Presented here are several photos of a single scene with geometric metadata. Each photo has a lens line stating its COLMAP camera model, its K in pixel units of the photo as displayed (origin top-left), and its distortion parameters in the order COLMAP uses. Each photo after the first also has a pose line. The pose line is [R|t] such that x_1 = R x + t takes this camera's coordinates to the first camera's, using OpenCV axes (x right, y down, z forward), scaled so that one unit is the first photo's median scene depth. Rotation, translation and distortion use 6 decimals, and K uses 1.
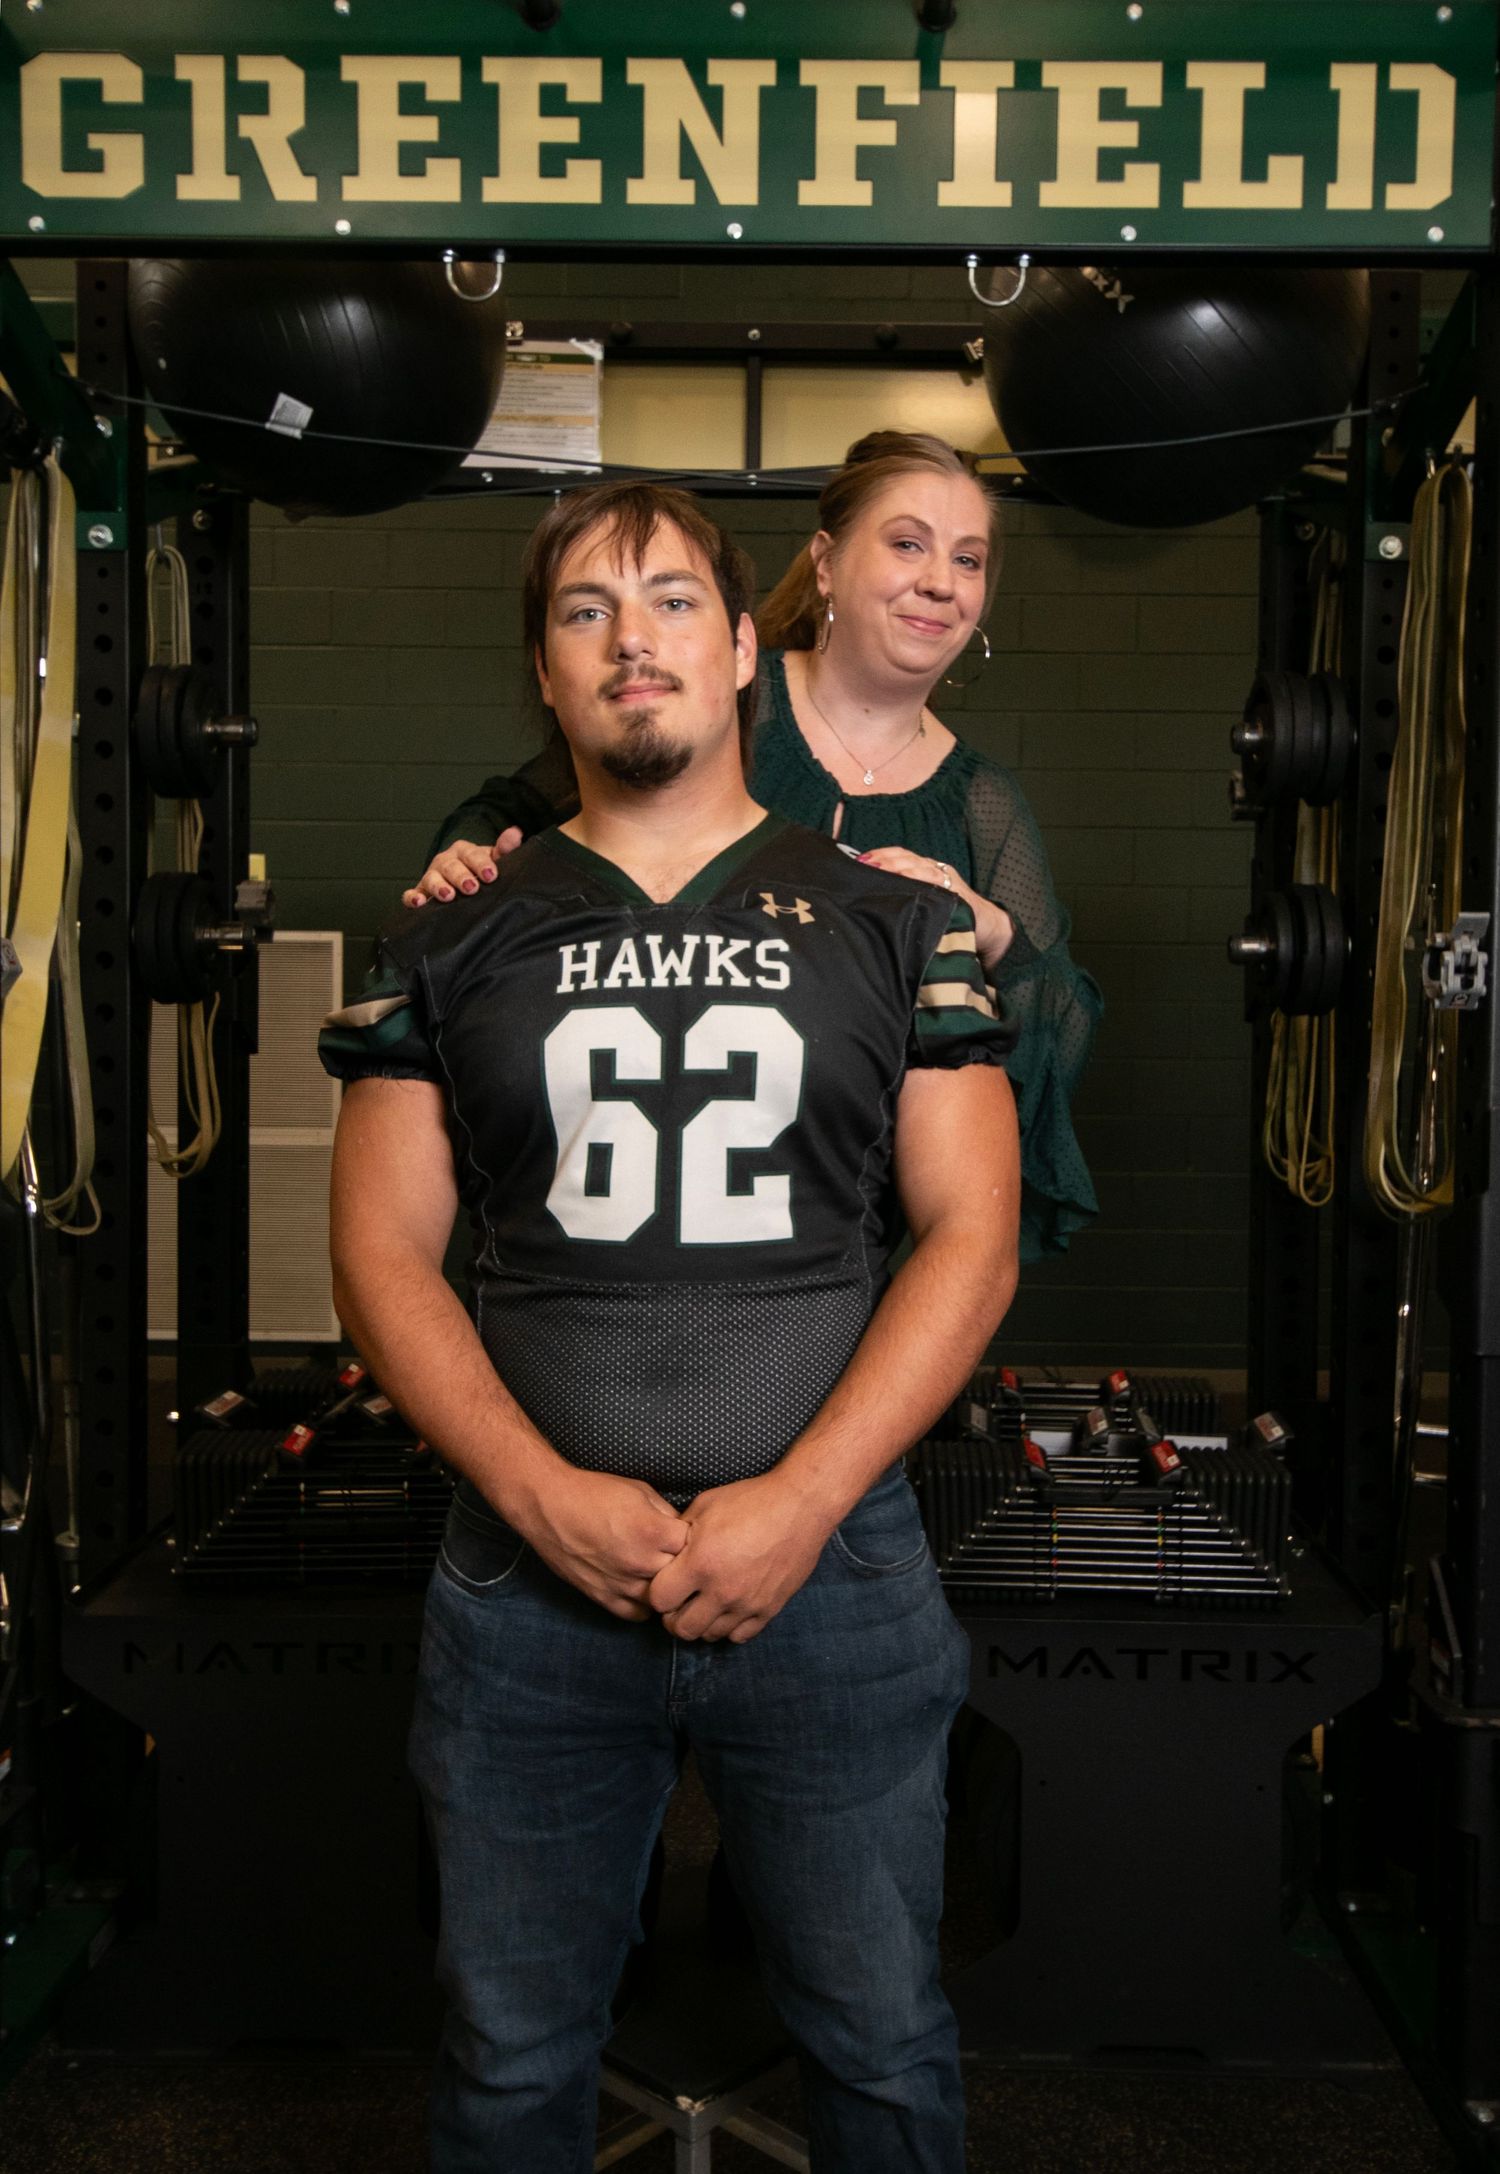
lens RADIAL K [[1760.4, 0, 799.8], [0, 1760.4, 1074.4], [0, 0, 1]] dist [0.015800, -0.001123]
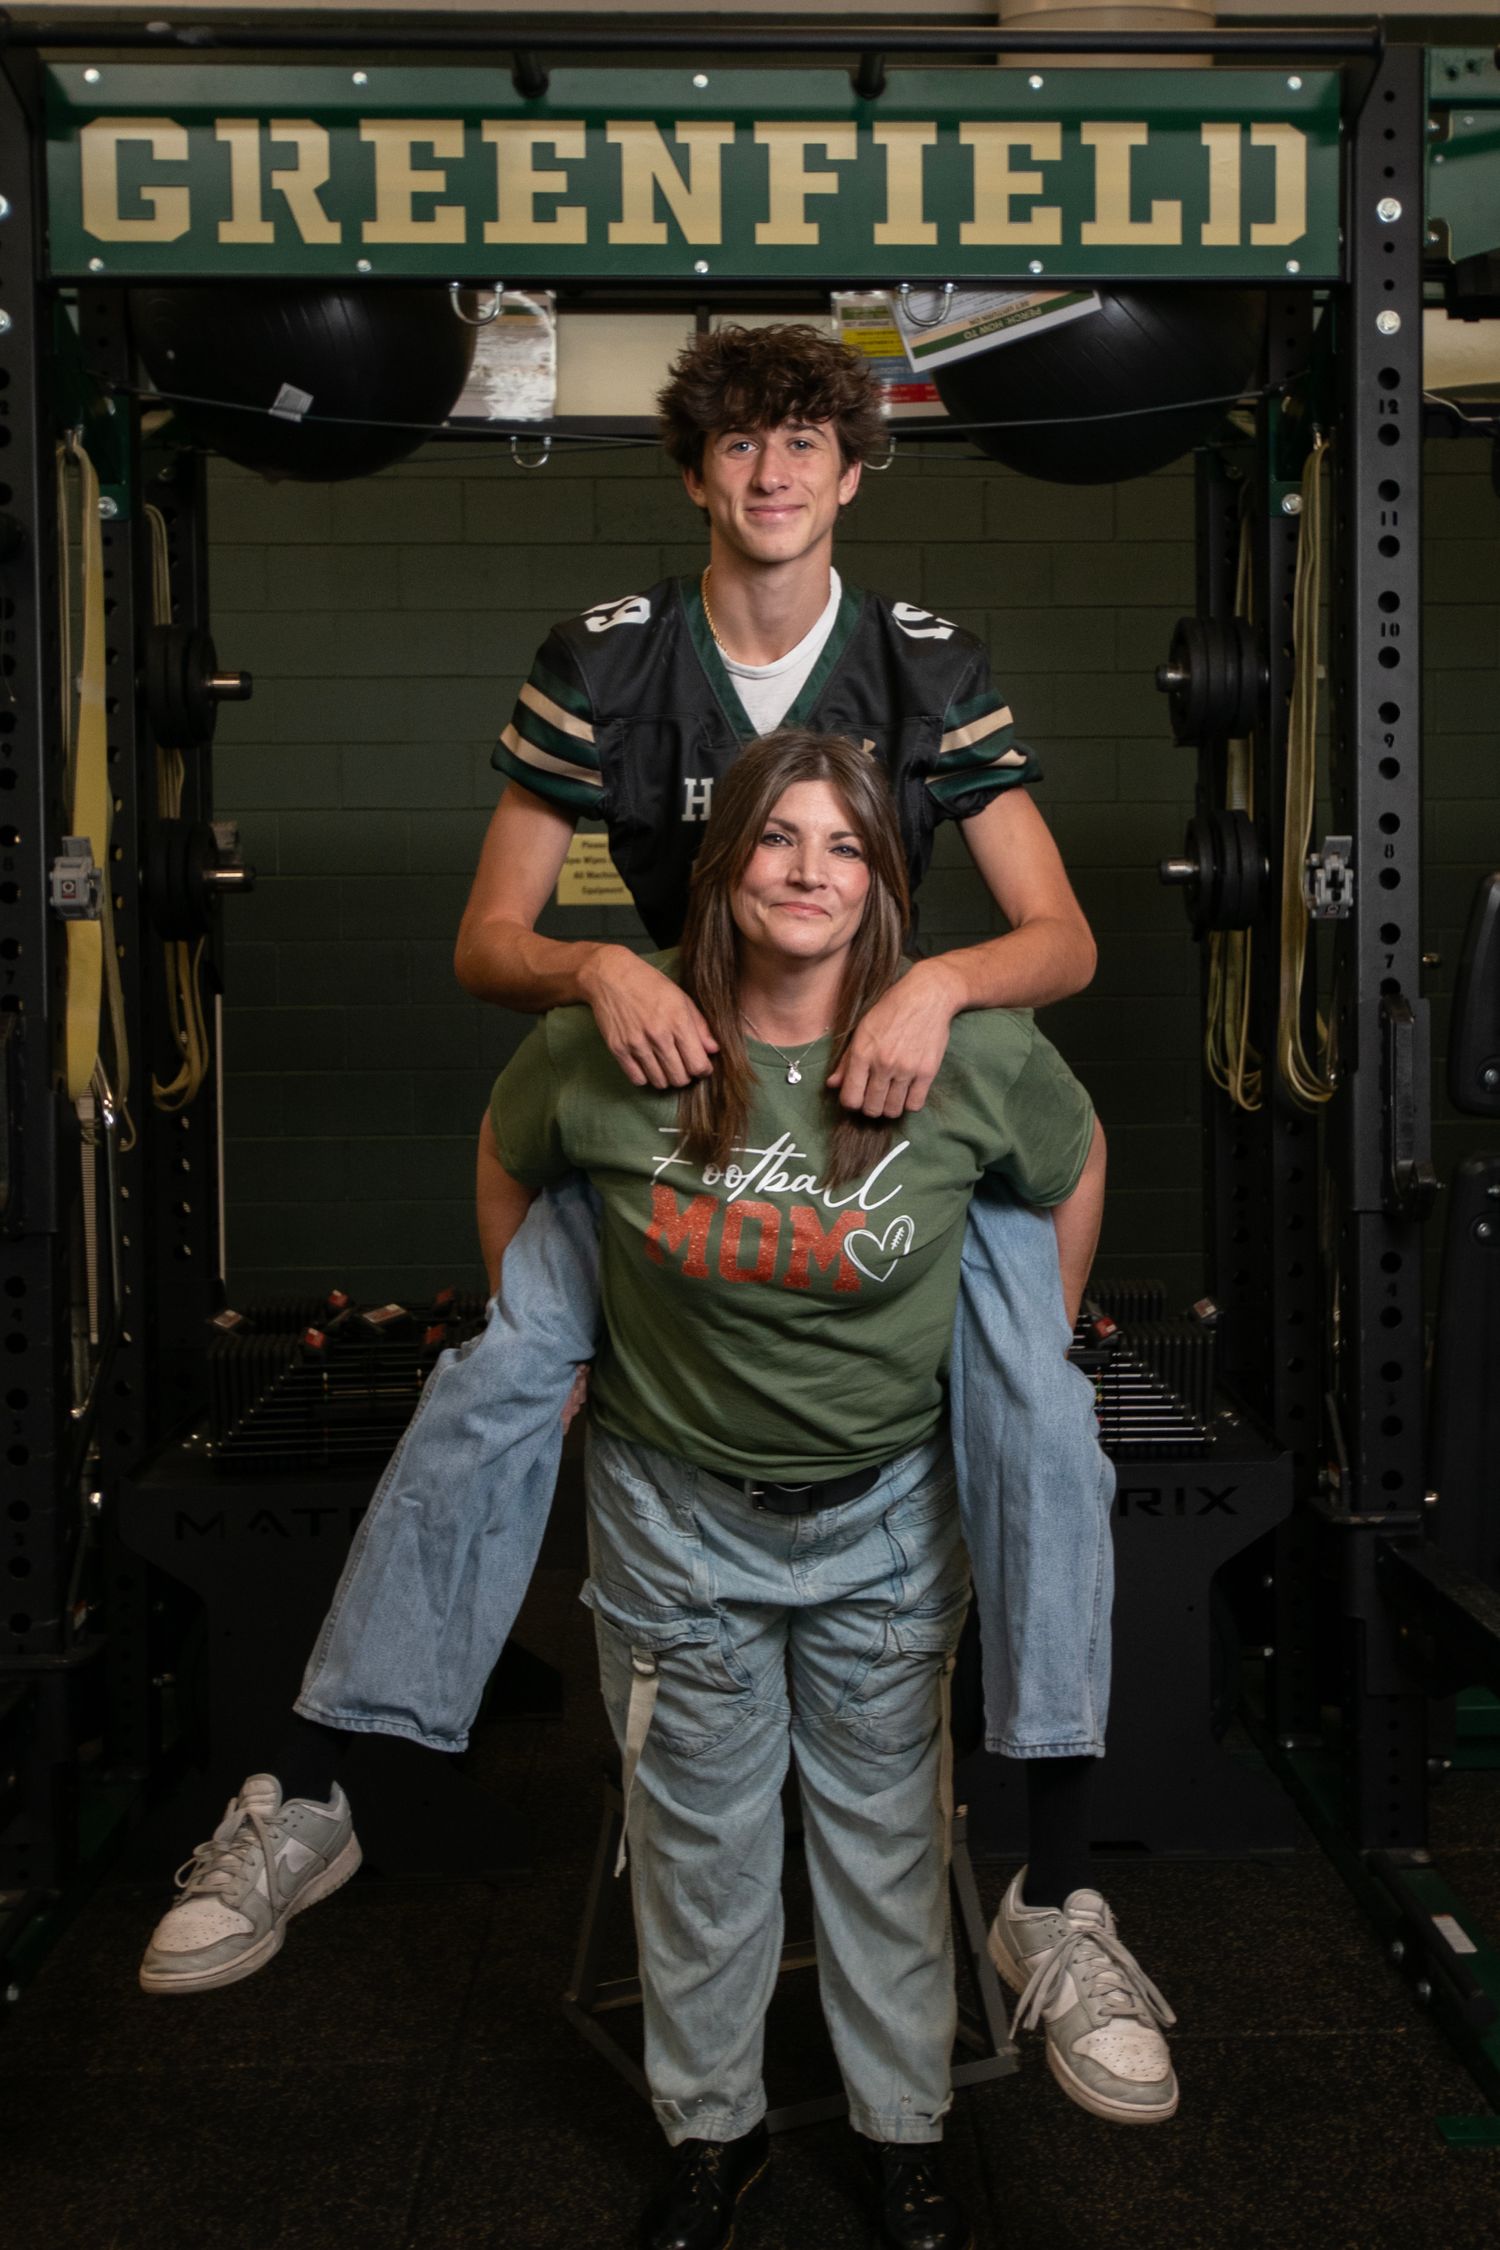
lens RADIAL K [[2395.1, 0, 837.9], [0, 2395.1, 1030.8], [0, 0, 1]] dist [0.017096, 0.018850]
pose [[0.998646, -0.022368, 0.046976, -0.029611], [0.022792, 0.999704, -0.008503, 0.040538], [-0.046772, 0.009562, 0.998860, -0.531735]]
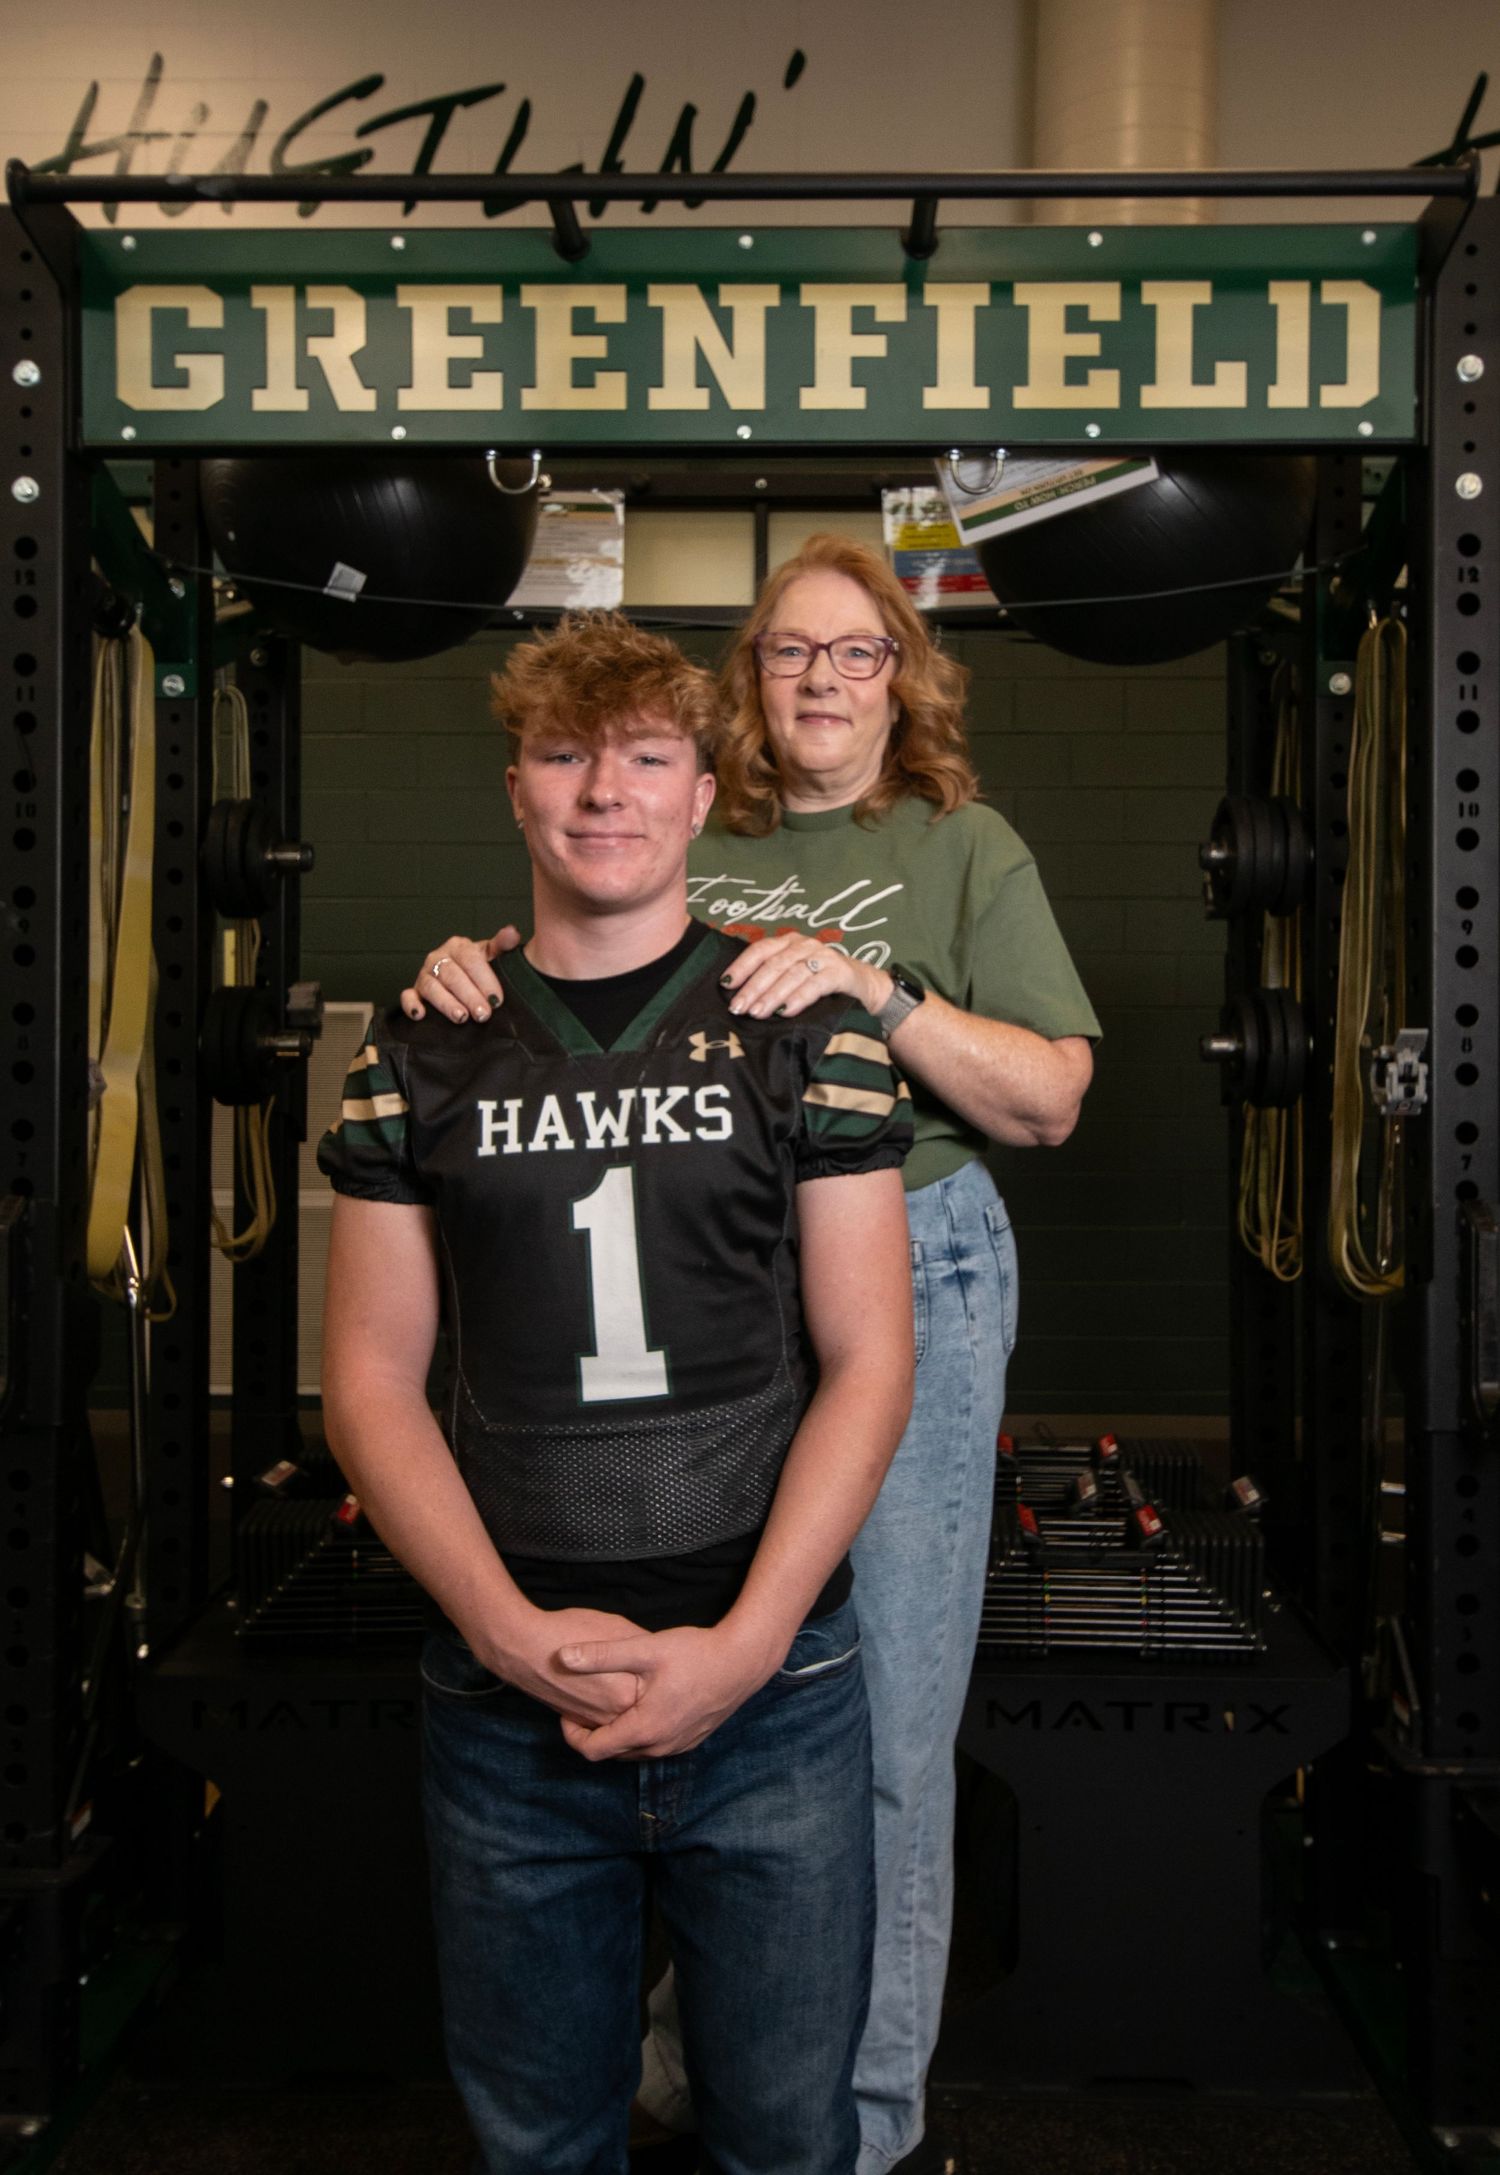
lens RADIAL K [[1732.1, 0, 793.7], [0, 1732.1, 1040.0], [0, 0, 1]] dist [0.016525, -0.003886]
pose [[0.999927, -0.008523, -0.008545, 0.000964], [0.008171, 0.999154, -0.040315, -0.039417], [0.008881, 0.040242, 0.999150, -0.084898]]
